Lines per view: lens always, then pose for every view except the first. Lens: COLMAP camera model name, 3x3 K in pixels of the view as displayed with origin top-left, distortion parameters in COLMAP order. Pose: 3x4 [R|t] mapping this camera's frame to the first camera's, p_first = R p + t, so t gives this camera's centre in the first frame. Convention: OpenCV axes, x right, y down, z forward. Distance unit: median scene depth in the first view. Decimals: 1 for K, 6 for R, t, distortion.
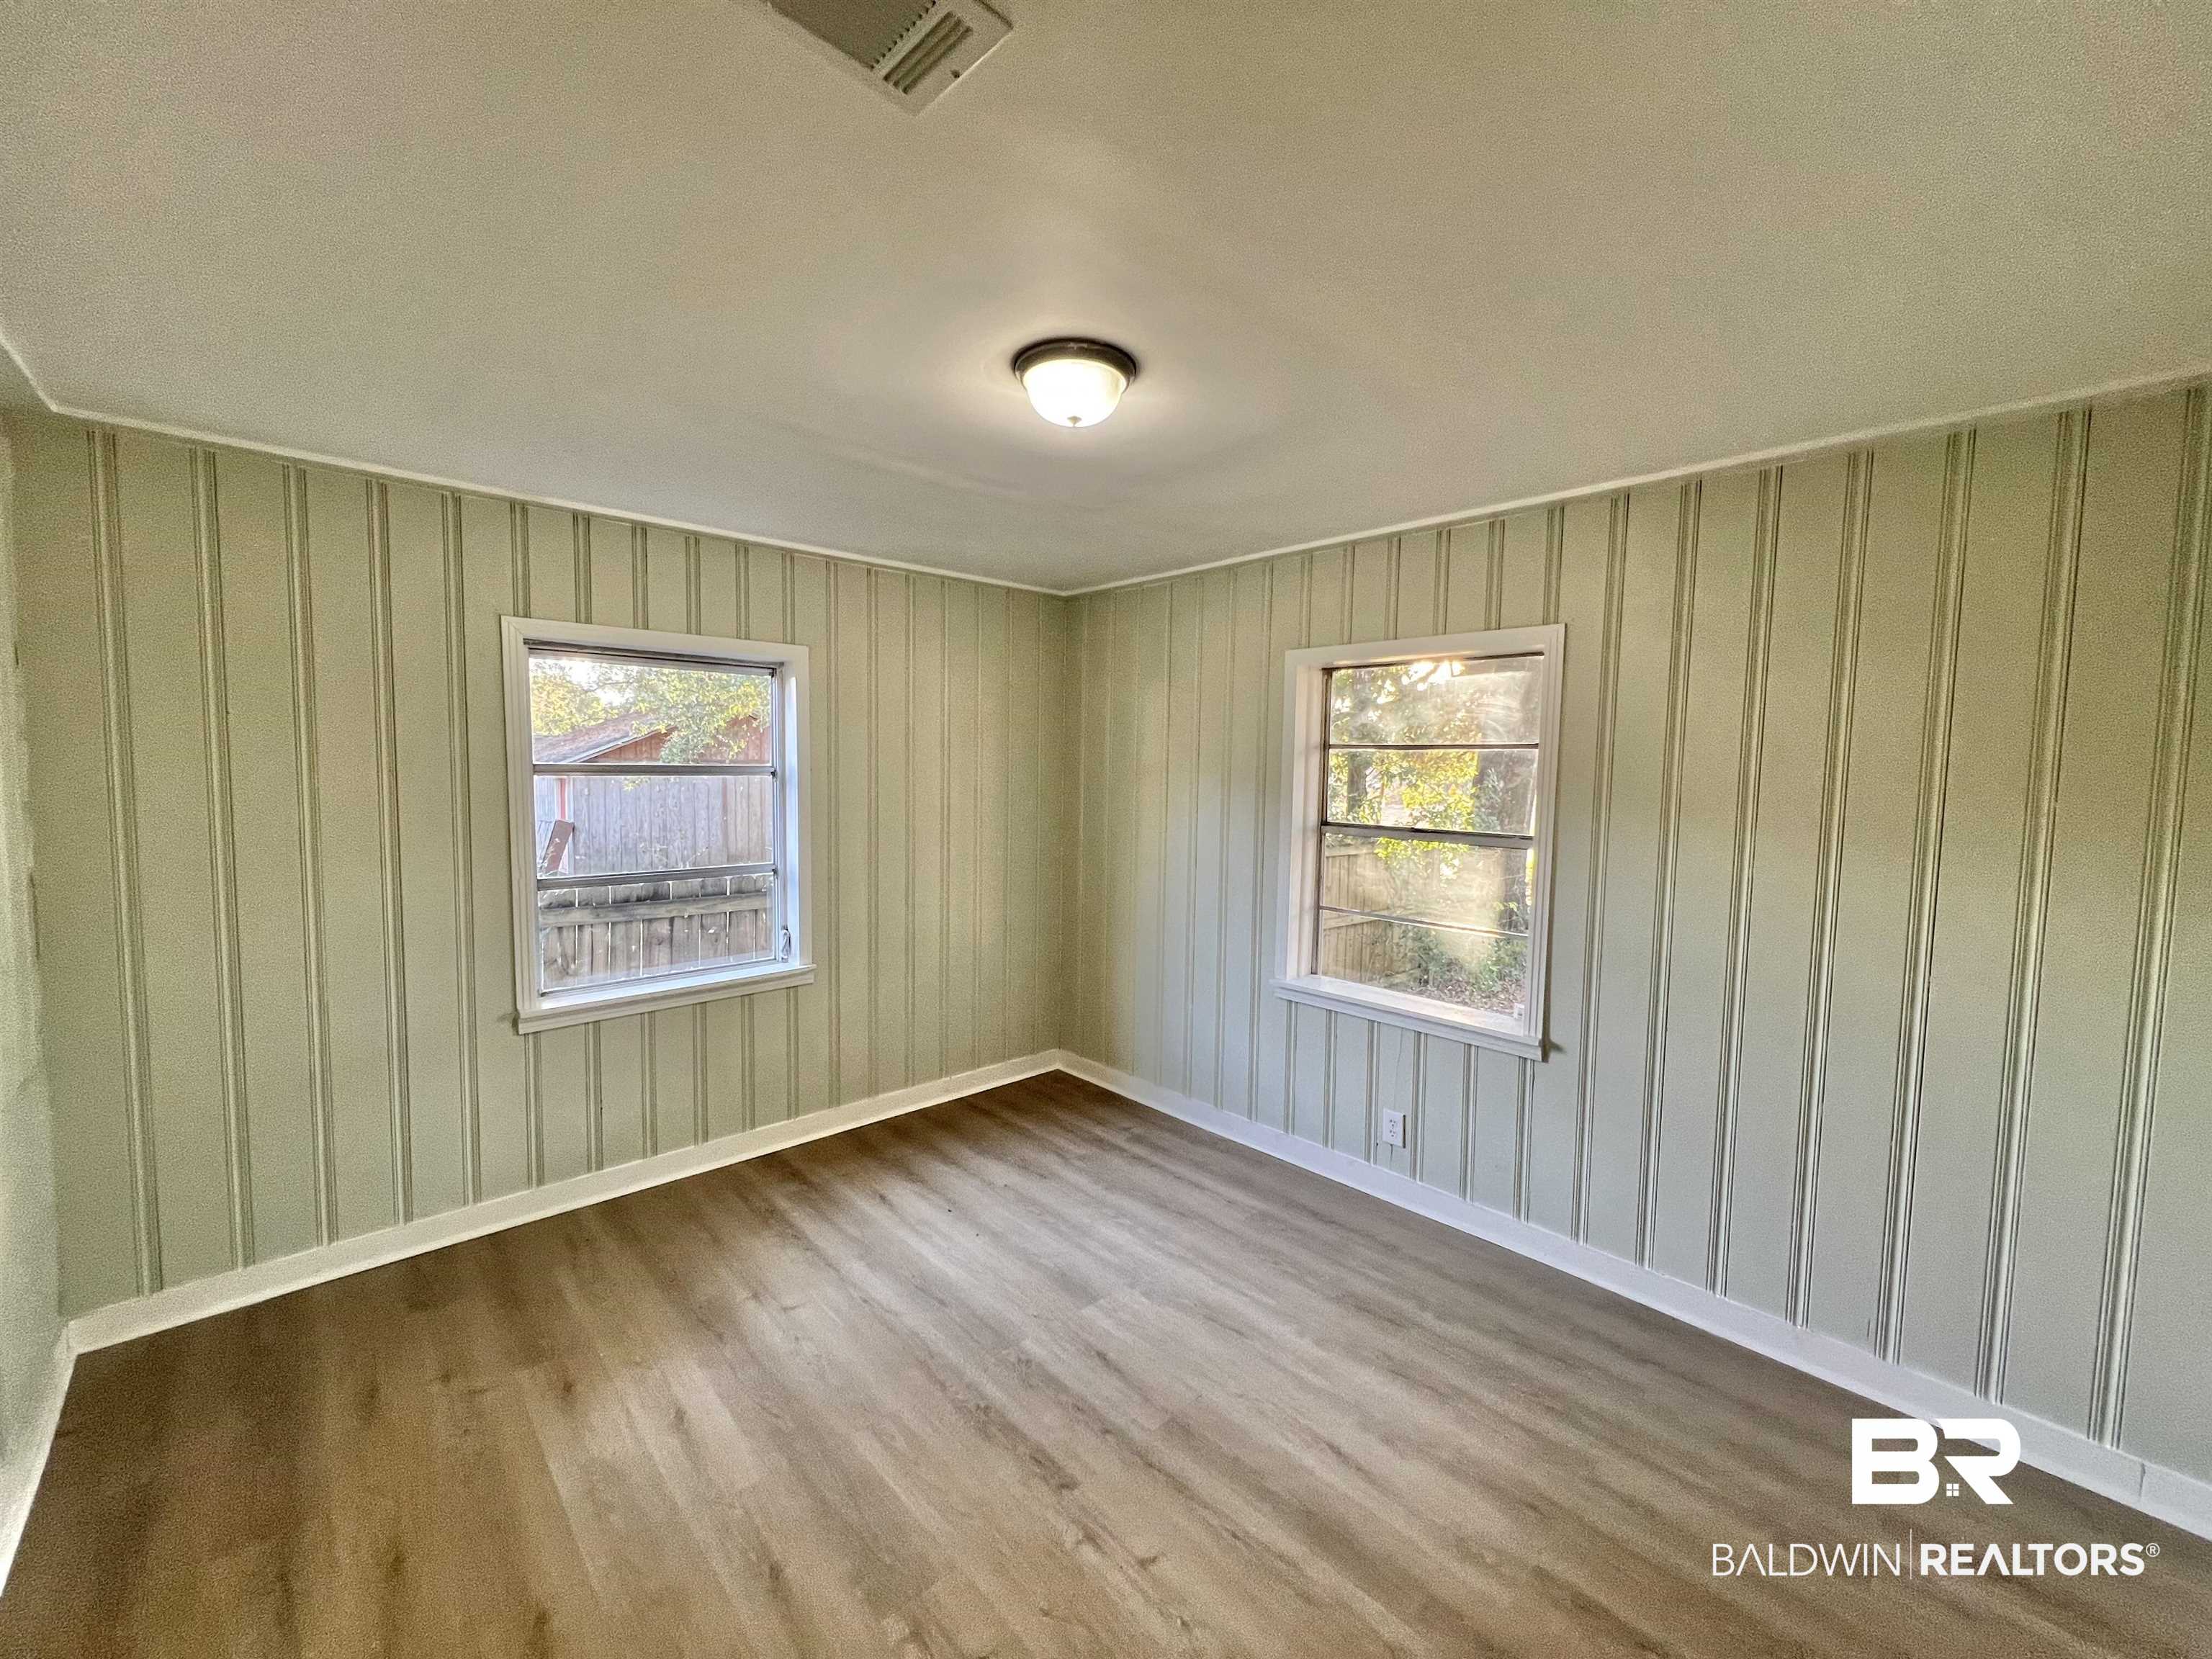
lens RADIAL K [[884.4, 0, 1102.2], [0, 884.4, 822.7], [0, 0, 1]] dist [-0.002022, 0.000636]
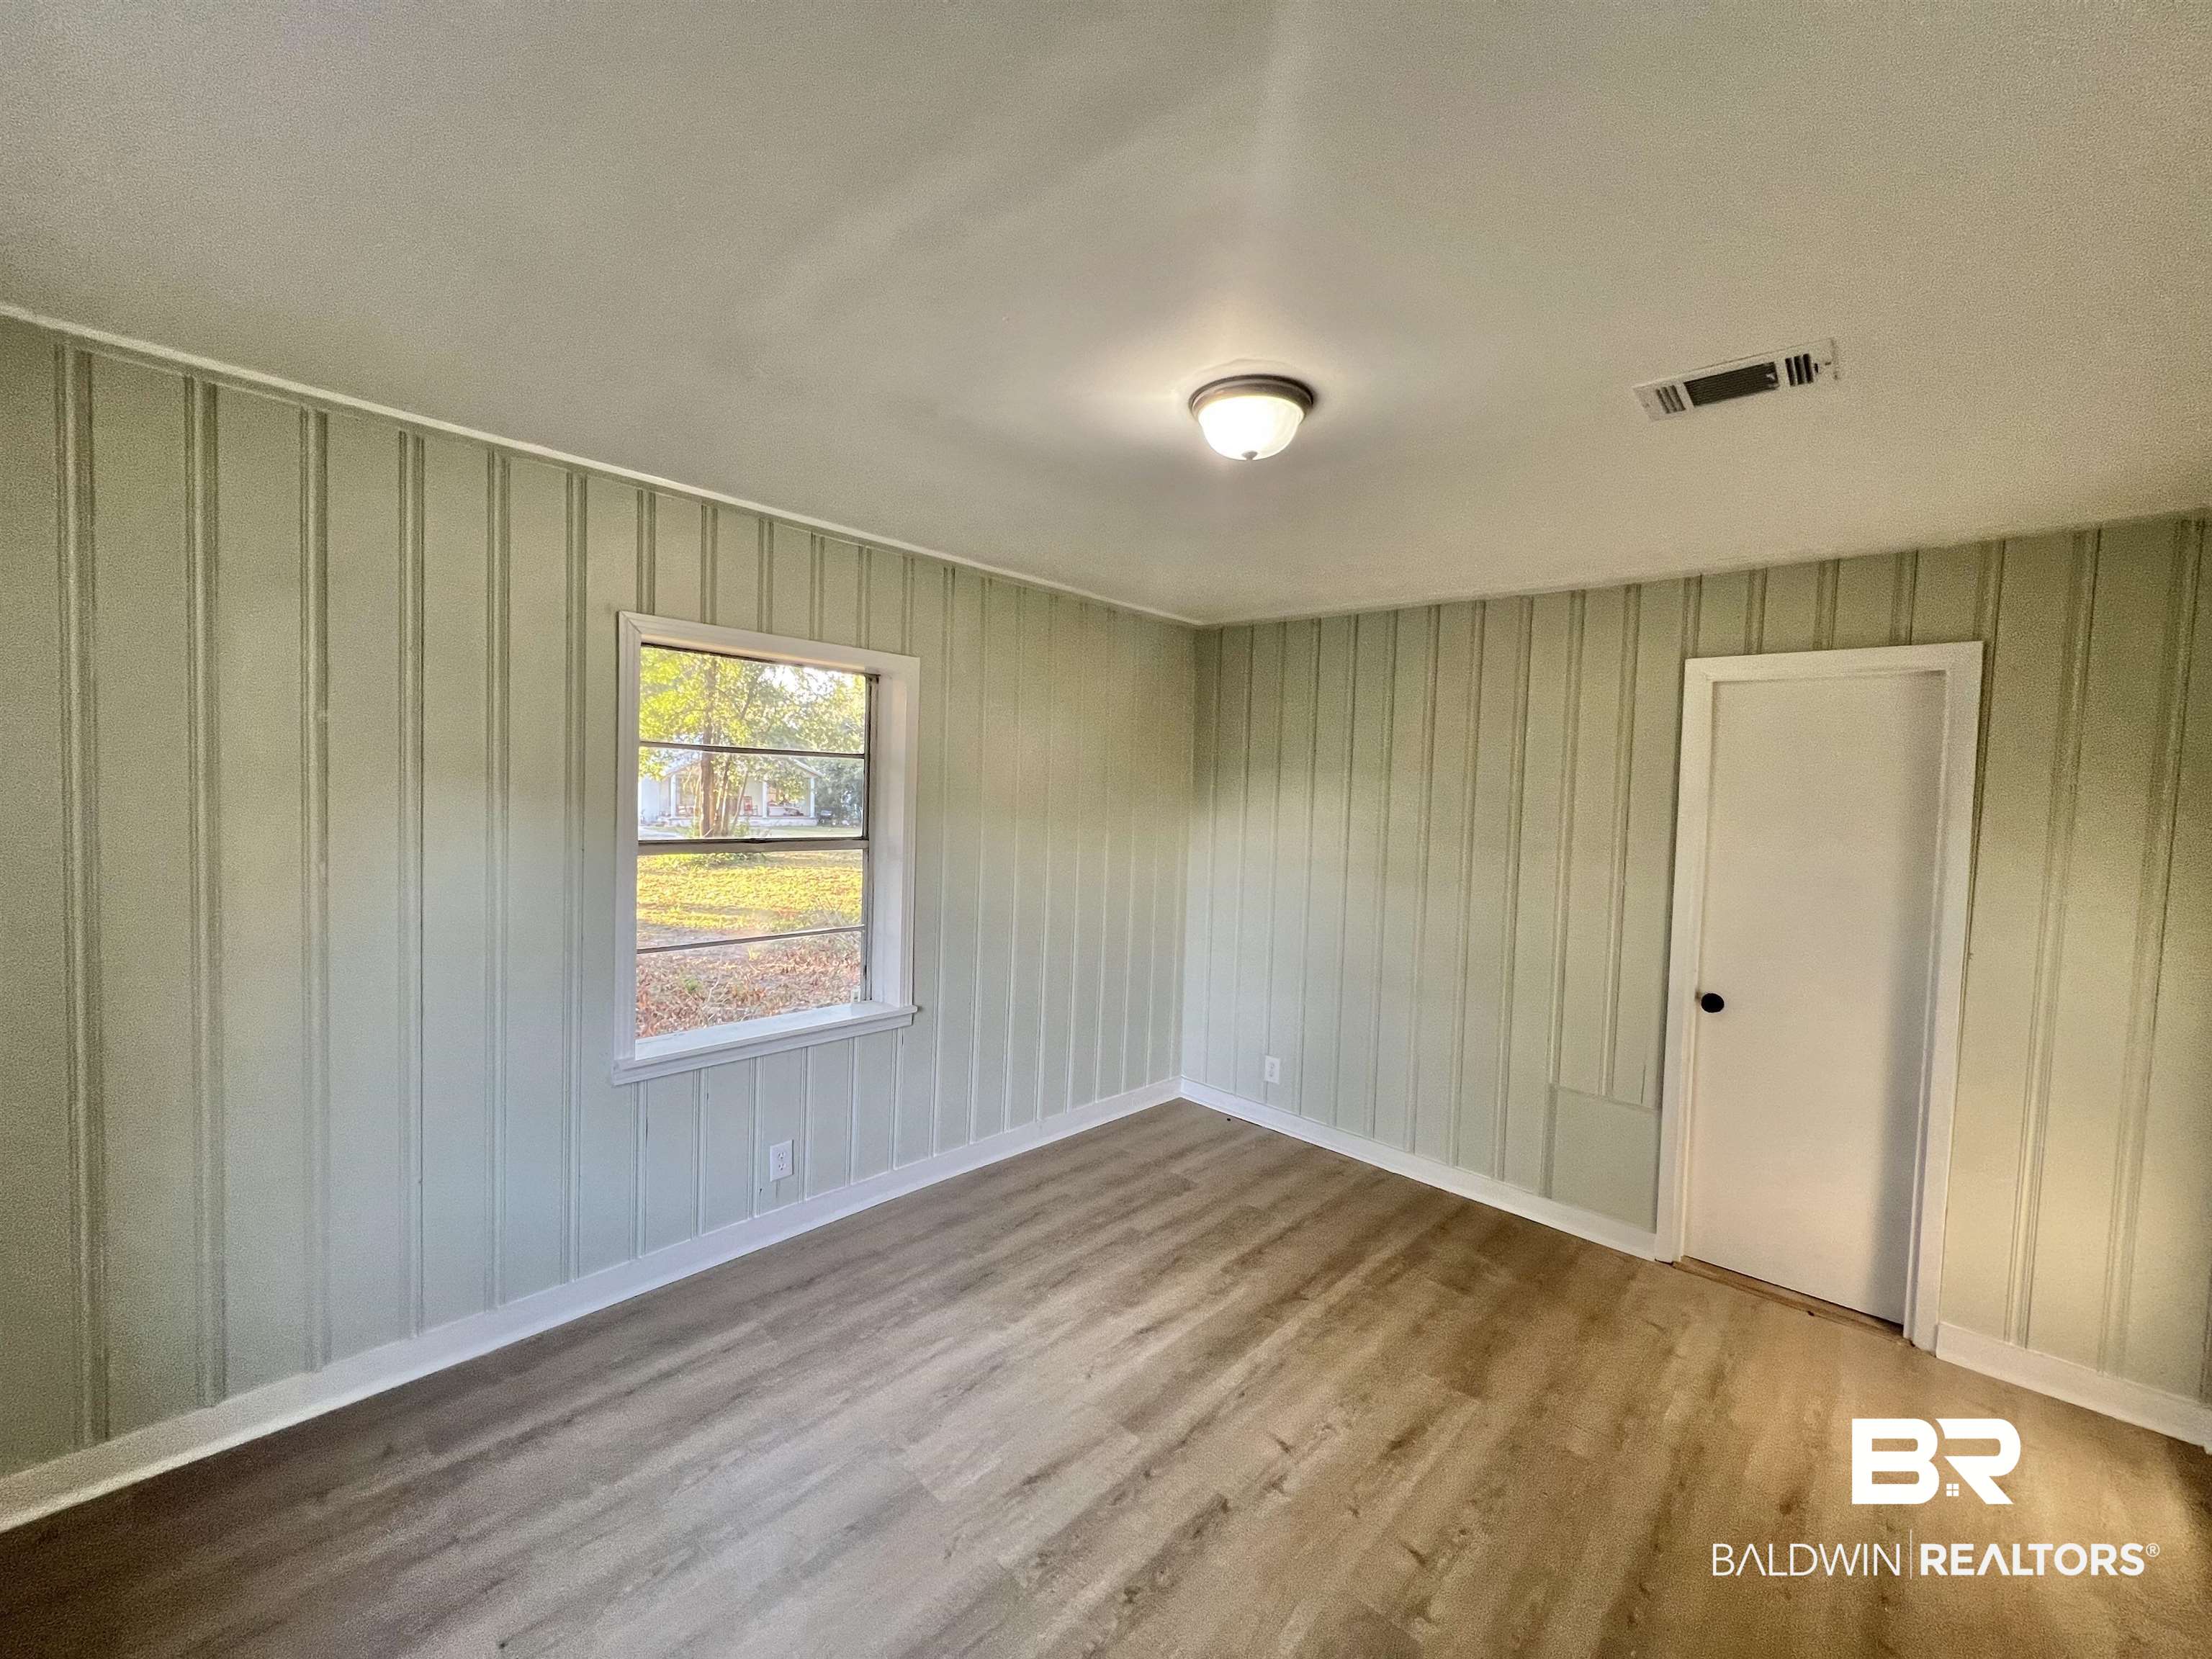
lens RADIAL K [[884.4, 0, 1102.2], [0, 884.4, 822.7], [0, 0, 1]] dist [-0.002022, 0.000636]
pose [[-0.062238, -0.061982, 0.996135, -0.777082], [0.029880, 0.997507, 0.063935, -0.077945], [-0.997614, 0.033743, -0.060231, 0.917370]]
